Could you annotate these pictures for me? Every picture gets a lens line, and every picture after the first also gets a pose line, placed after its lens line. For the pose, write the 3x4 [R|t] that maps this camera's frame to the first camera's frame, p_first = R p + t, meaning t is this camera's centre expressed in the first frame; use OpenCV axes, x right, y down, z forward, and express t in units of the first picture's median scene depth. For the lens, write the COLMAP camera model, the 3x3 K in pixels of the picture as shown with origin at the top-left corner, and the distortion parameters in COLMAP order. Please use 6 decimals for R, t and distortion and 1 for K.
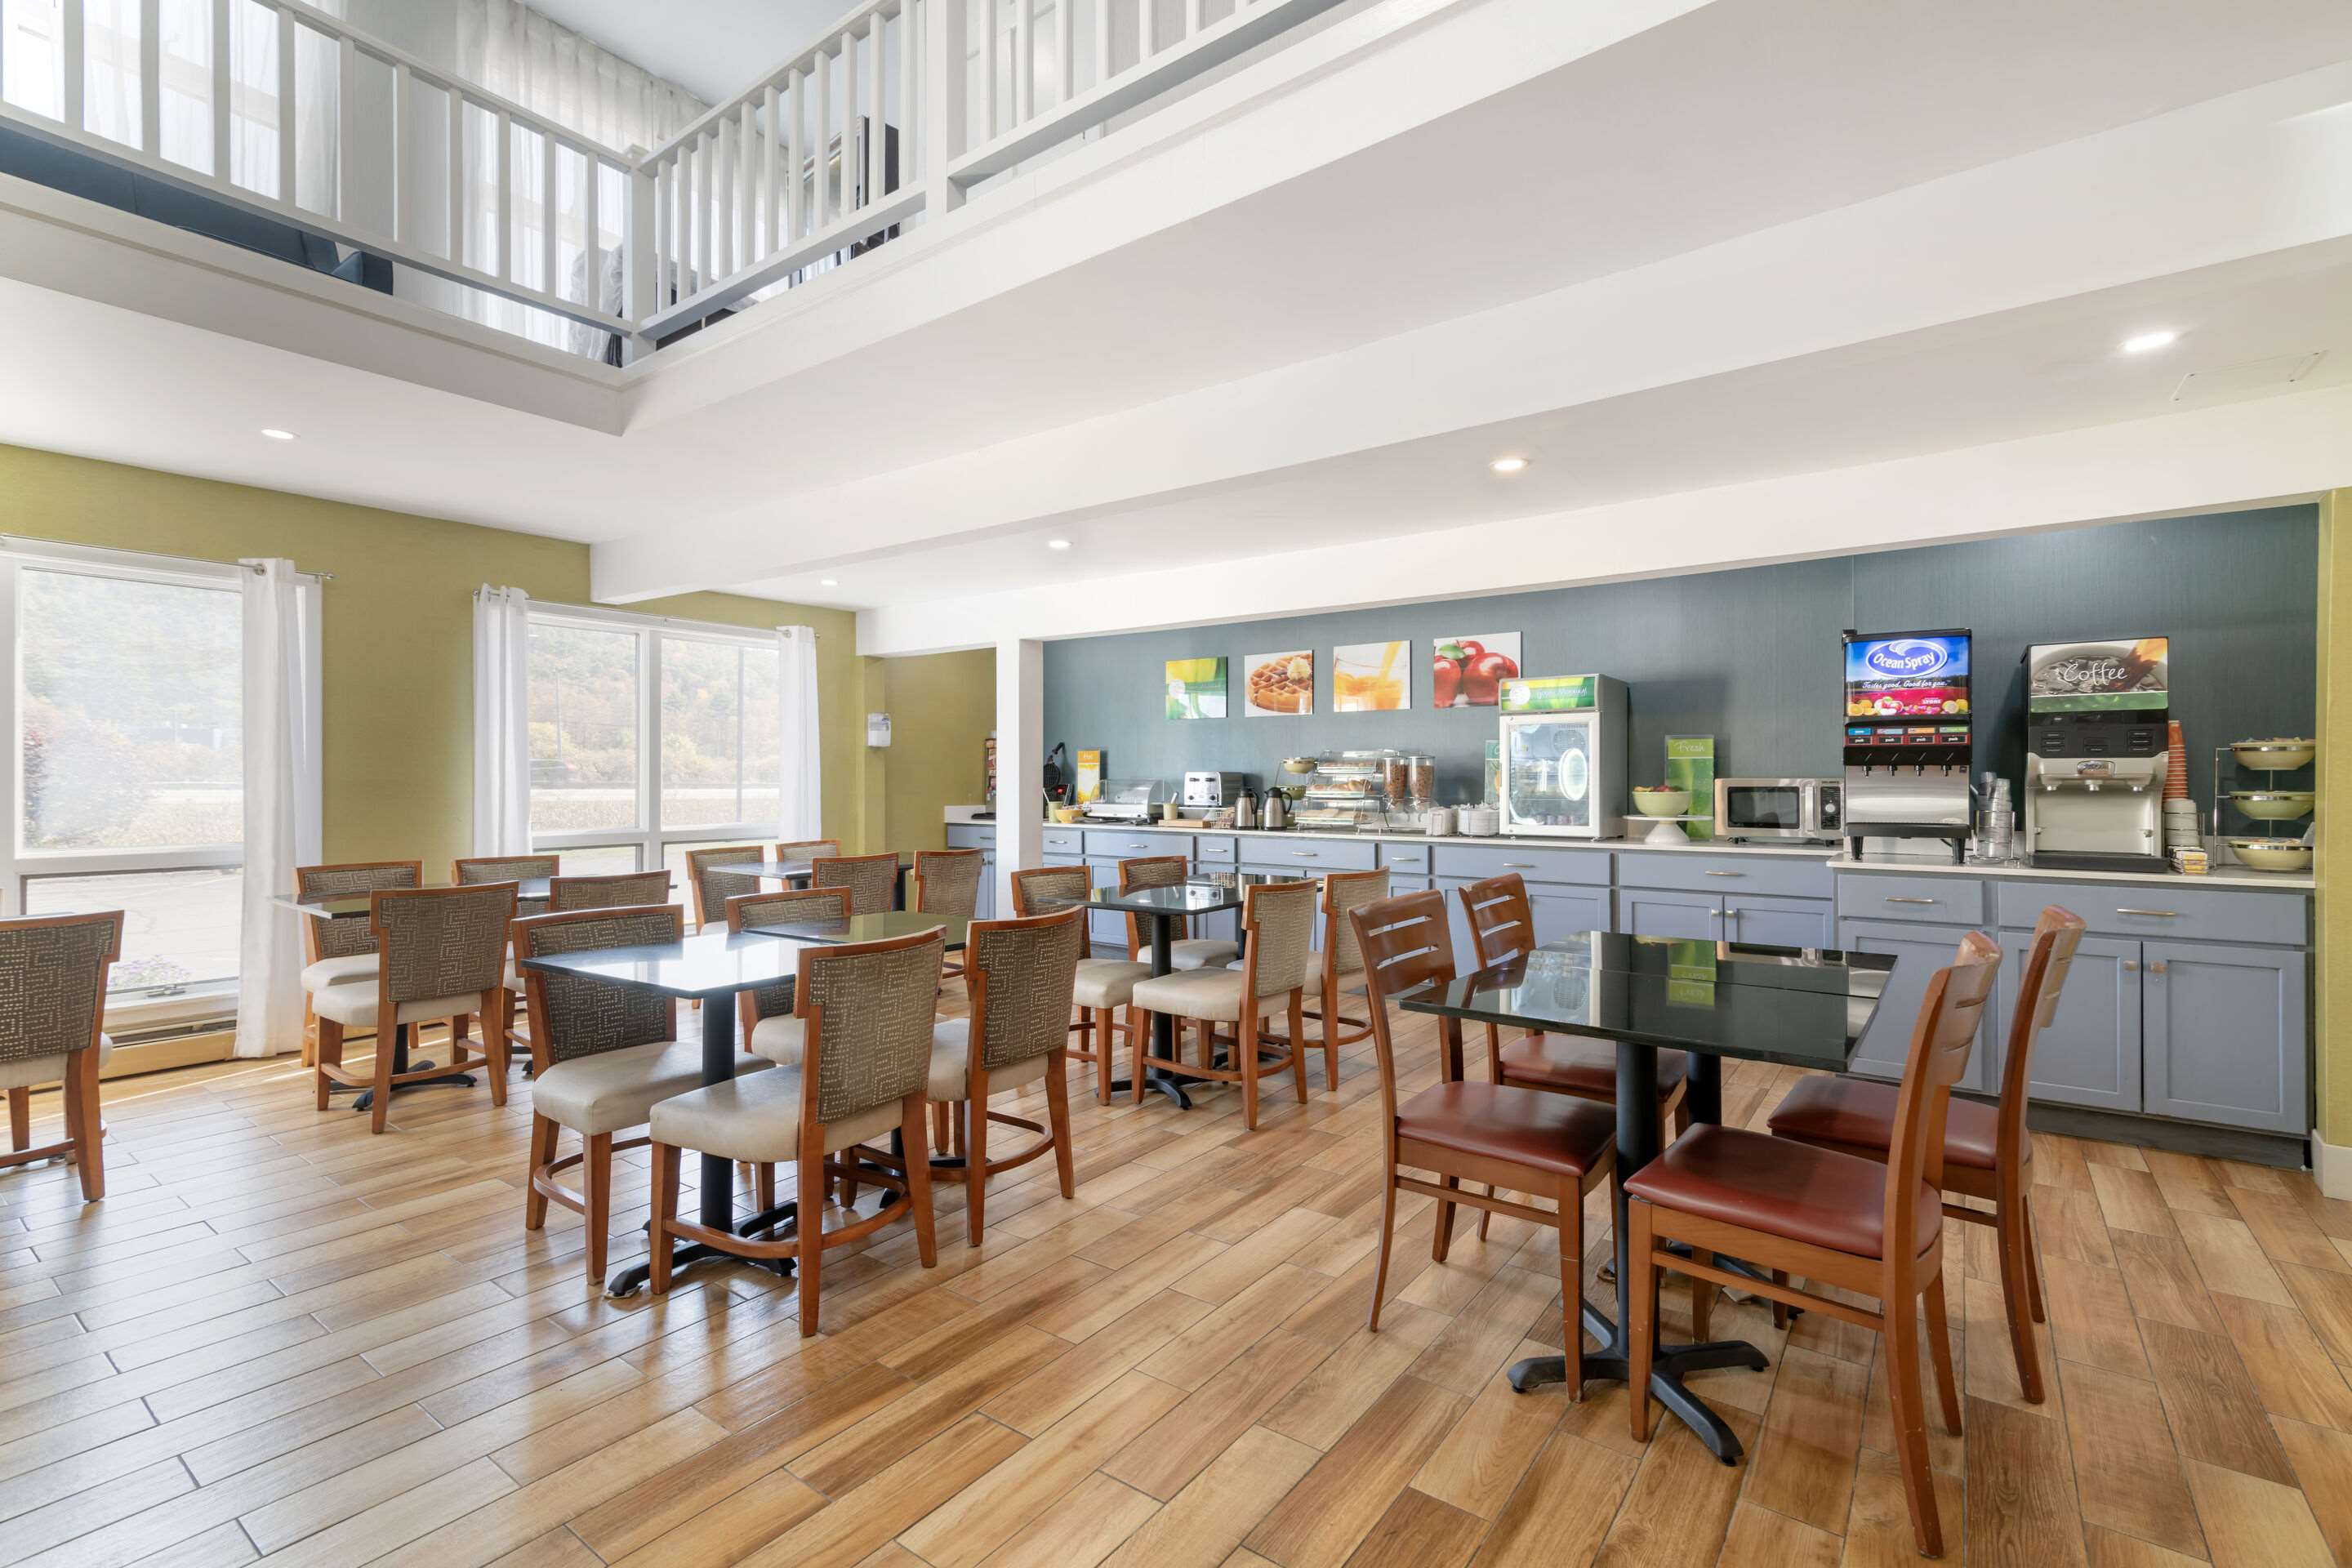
lens RADIAL K [[1064.1, 0, 1176.4], [0, 1064.1, 761.5], [0, 0, 1]] dist [0.008800, -0.001544]
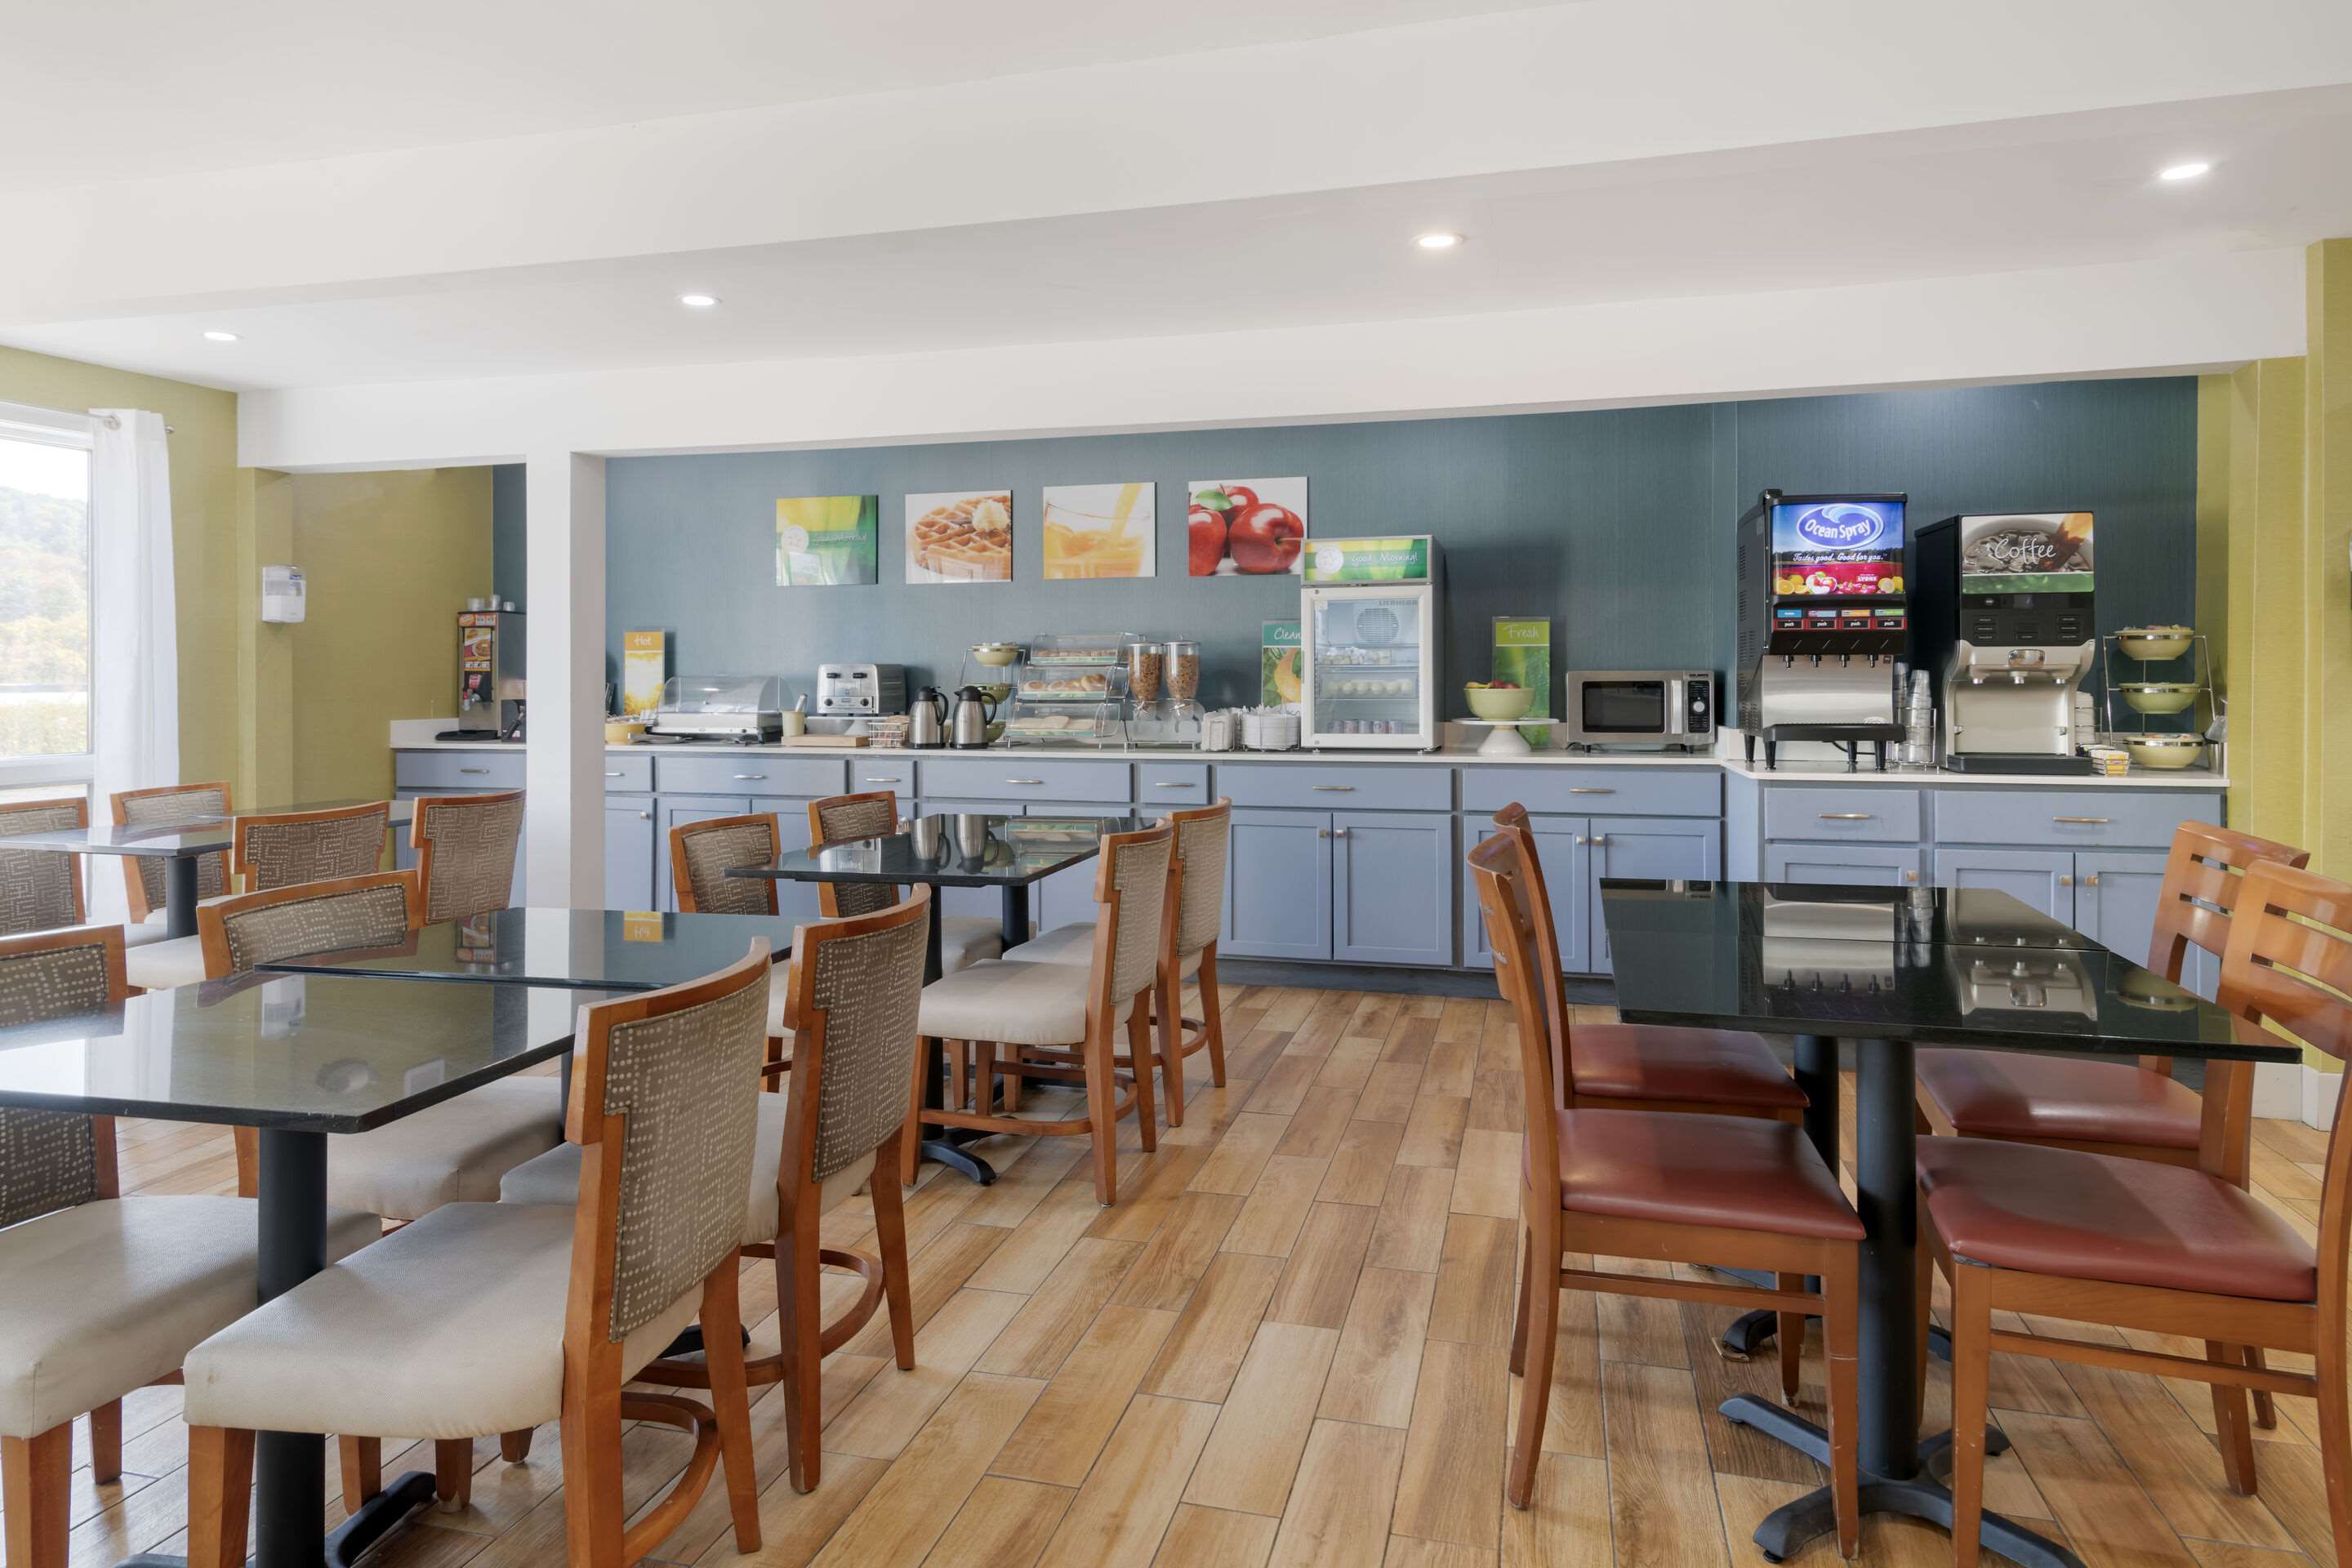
lens RADIAL K [[1418.6, 0, 1165.6], [0, 1418.6, 653.5], [0, 0, 1]] dist [0.000104, -0.003318]
pose [[0.930953, 0.001474, 0.365137, -0.157804], [-0.002256, 0.999996, 0.001715, 0.001487], [-0.365133, -0.002421, 0.930952, 0.121622]]
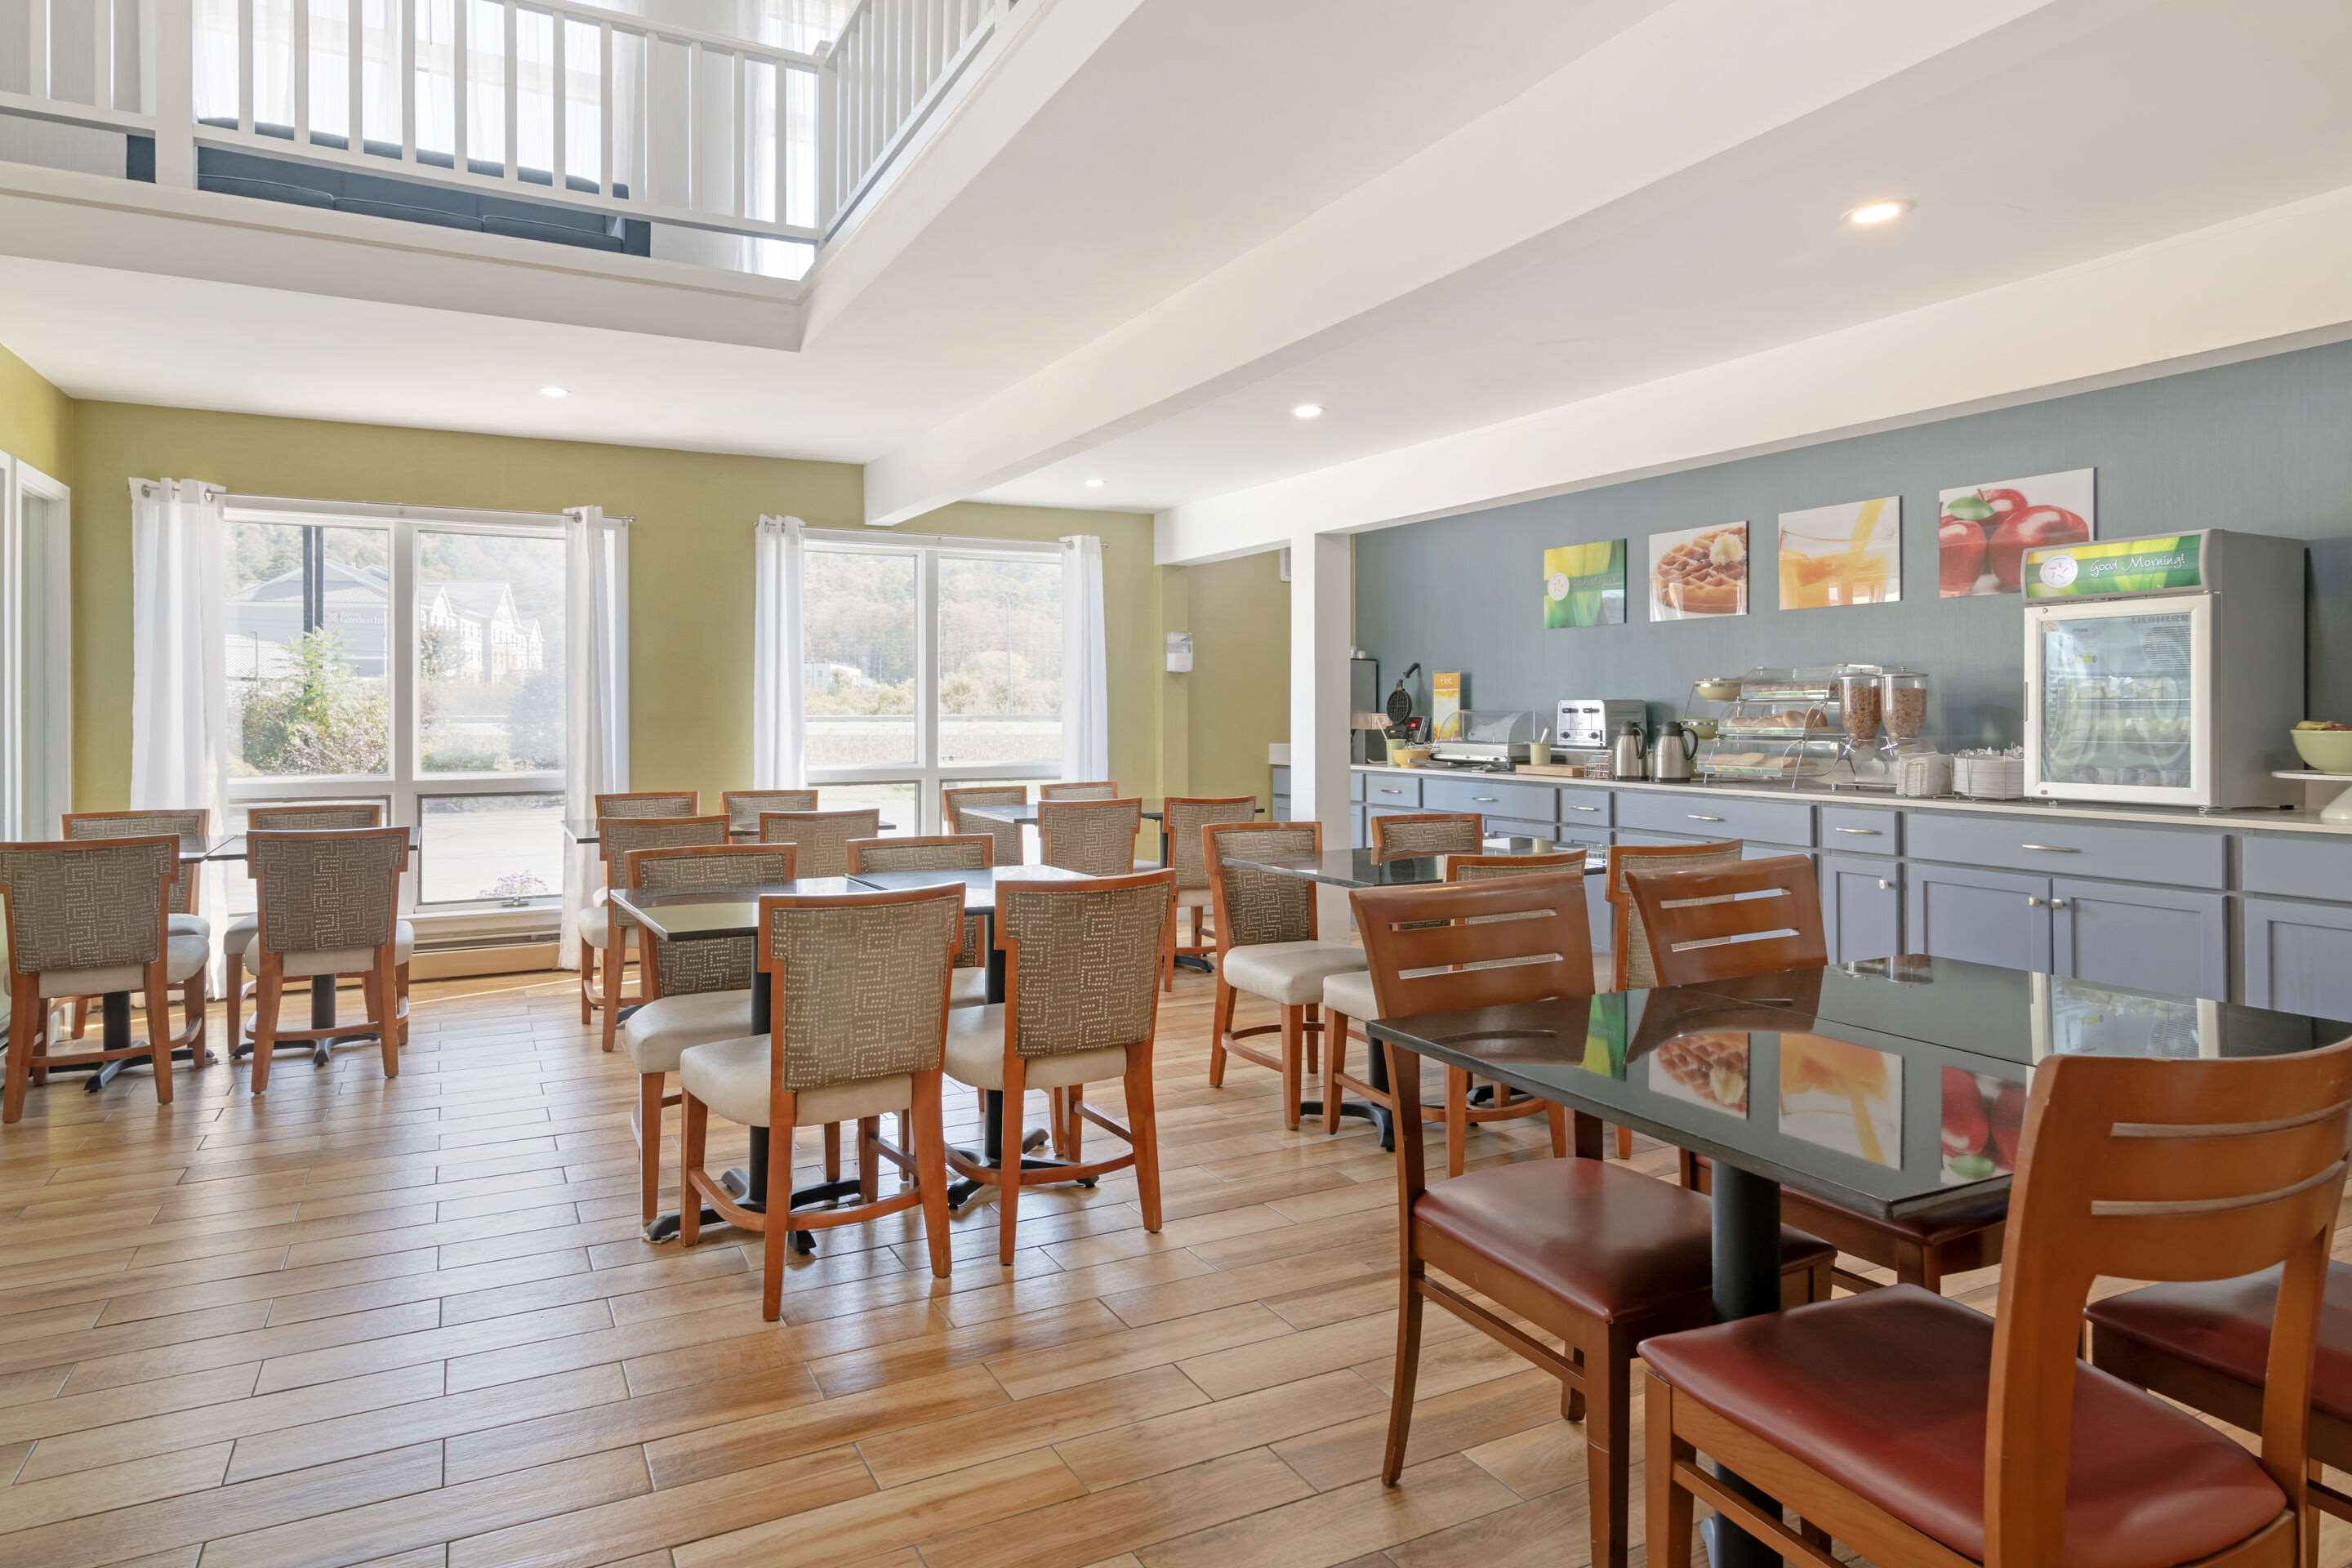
lens RADIAL K [[1318.1, 0, 1066.6], [0, 1318.1, 692.2], [0, 0, 1]] dist [0.014885, -0.004350]
pose [[0.880940, -0.008657, -0.473148, 0.191695], [0.010047, 0.999949, 0.000410, 0.001055], [0.473121, -0.005115, 0.880983, 0.057518]]
